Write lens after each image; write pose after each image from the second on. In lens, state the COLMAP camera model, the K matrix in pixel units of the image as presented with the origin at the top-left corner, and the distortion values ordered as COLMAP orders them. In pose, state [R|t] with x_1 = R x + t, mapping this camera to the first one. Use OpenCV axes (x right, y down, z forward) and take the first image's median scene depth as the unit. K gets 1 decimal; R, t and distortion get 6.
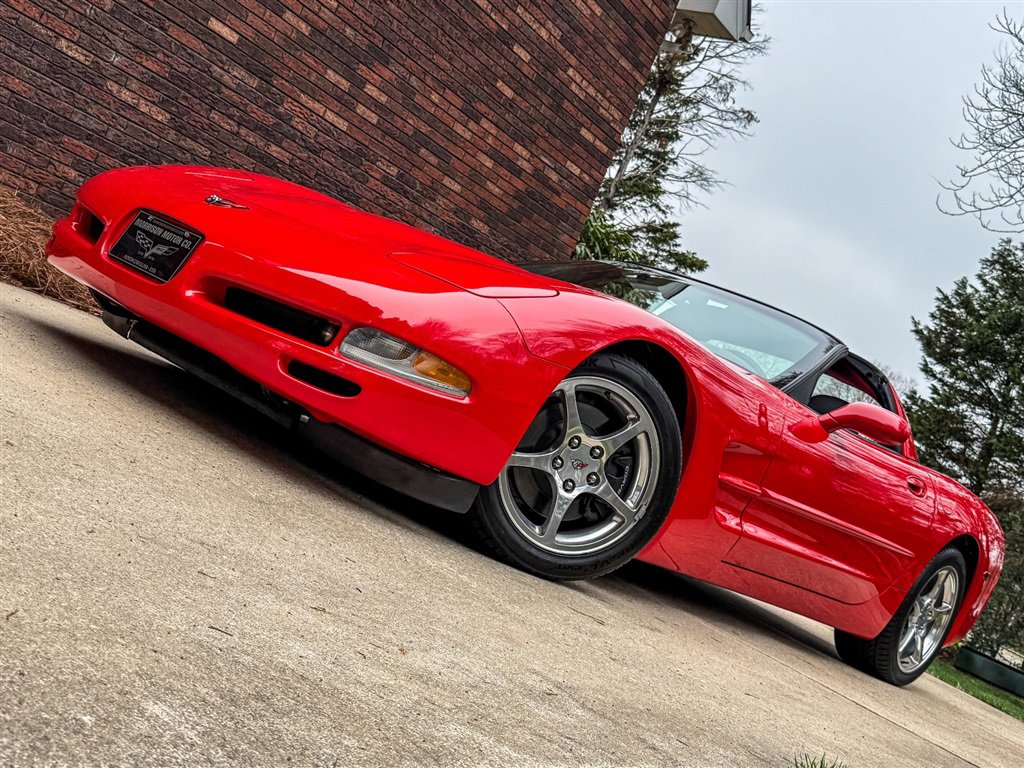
lens RADIAL K [[1186.4, 0, 514.3], [0, 1186.4, 382.1], [0, 0, 1]] dist [0.241651, -0.600603]
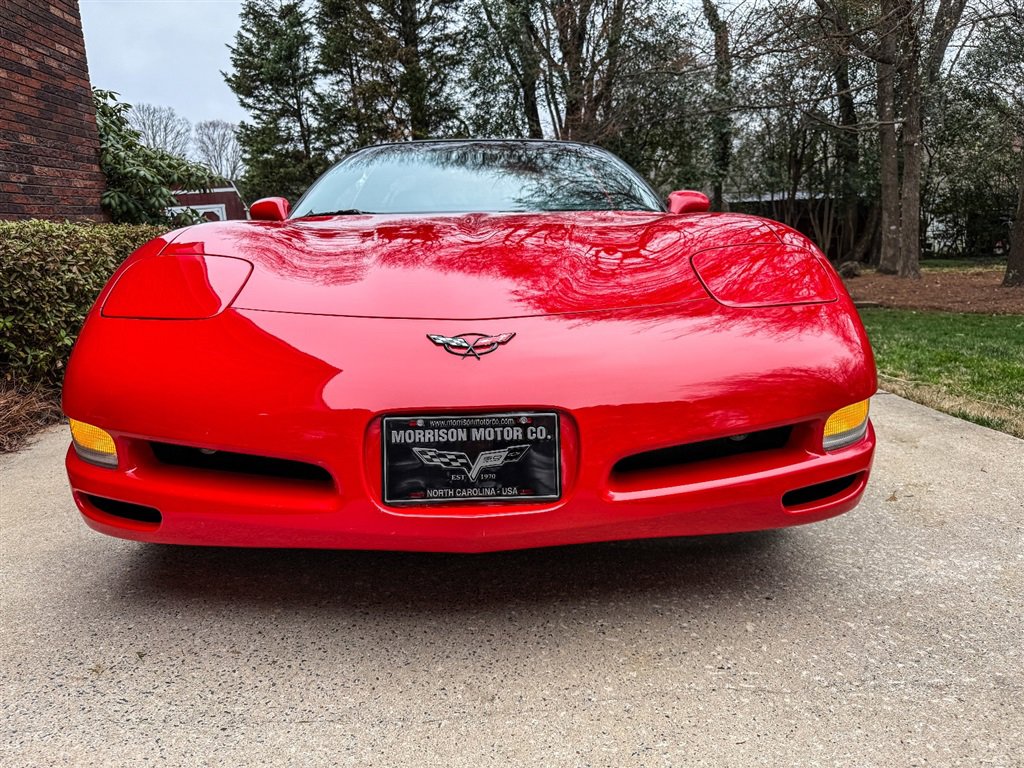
lens RADIAL K [[733.9, 0, 516.1], [0, 733.9, 372.7], [0, 0, 1]] dist [0.001978, -0.008313]
pose [[0.676657, -0.536456, 0.504332, -0.204163], [0.318578, 0.830832, 0.456319, -0.145478], [-0.663810, -0.148103, 0.733091, 0.308519]]
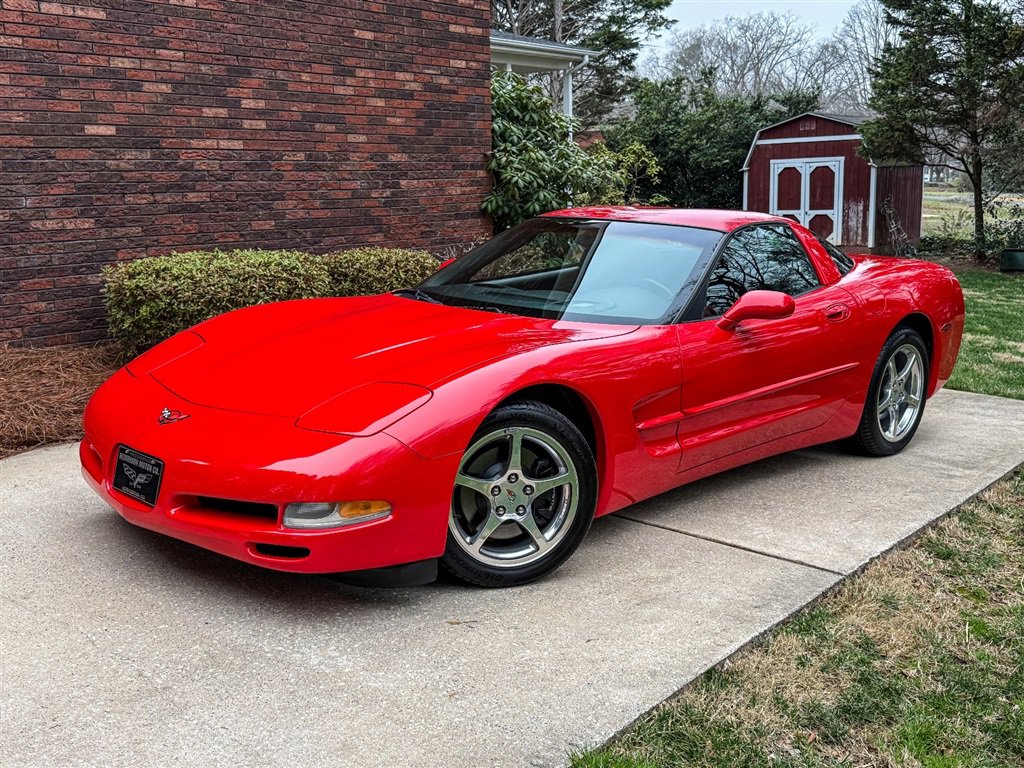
lens RADIAL K [[1053.8, 0, 512.0], [0, 1053.8, 384.0], [0, 0, 1]] dist [0.213442, -0.489849]
pose [[0.914647, -0.381396, -0.134004, 0.150615], [0.400839, 0.898636, 0.178273, -0.091902], [0.052428, -0.216771, 0.974814, -0.026103]]
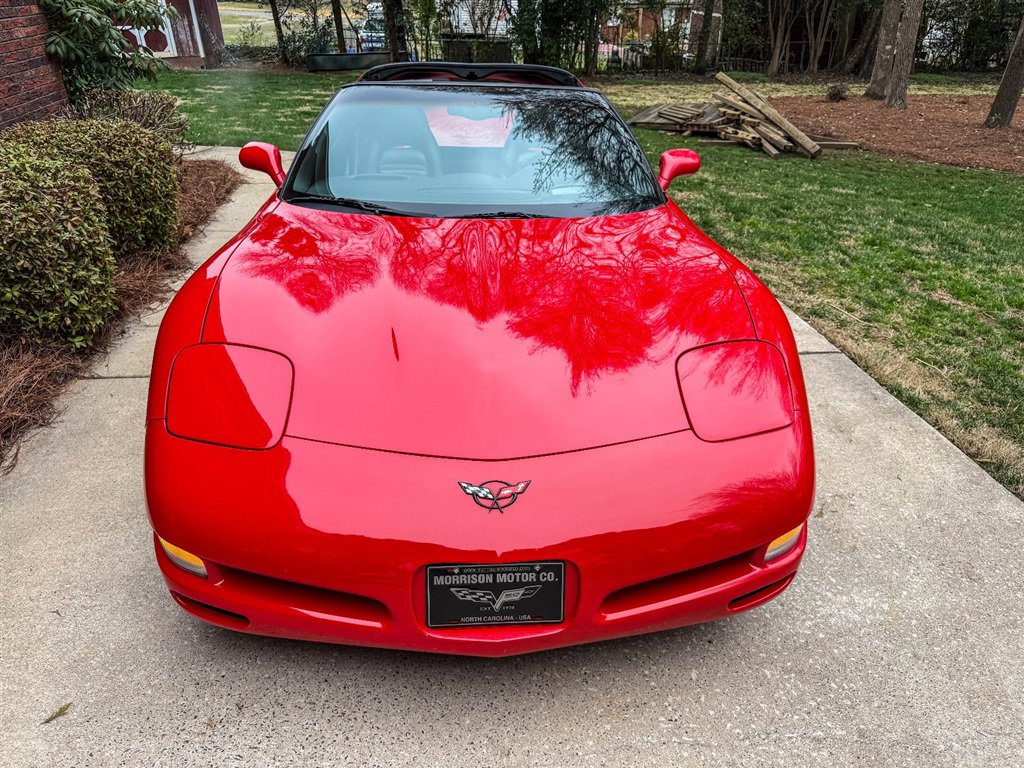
lens RADIAL K [[734.6, 0, 526.0], [0, 734.6, 384.2], [0, 0, 1]] dist [0.000153, -0.006075]
pose [[0.667373, -0.647100, 0.368613, -0.168656], [0.261606, 0.667125, 0.697500, -0.253618], [-0.697263, -0.369061, 0.614506, 0.319205]]
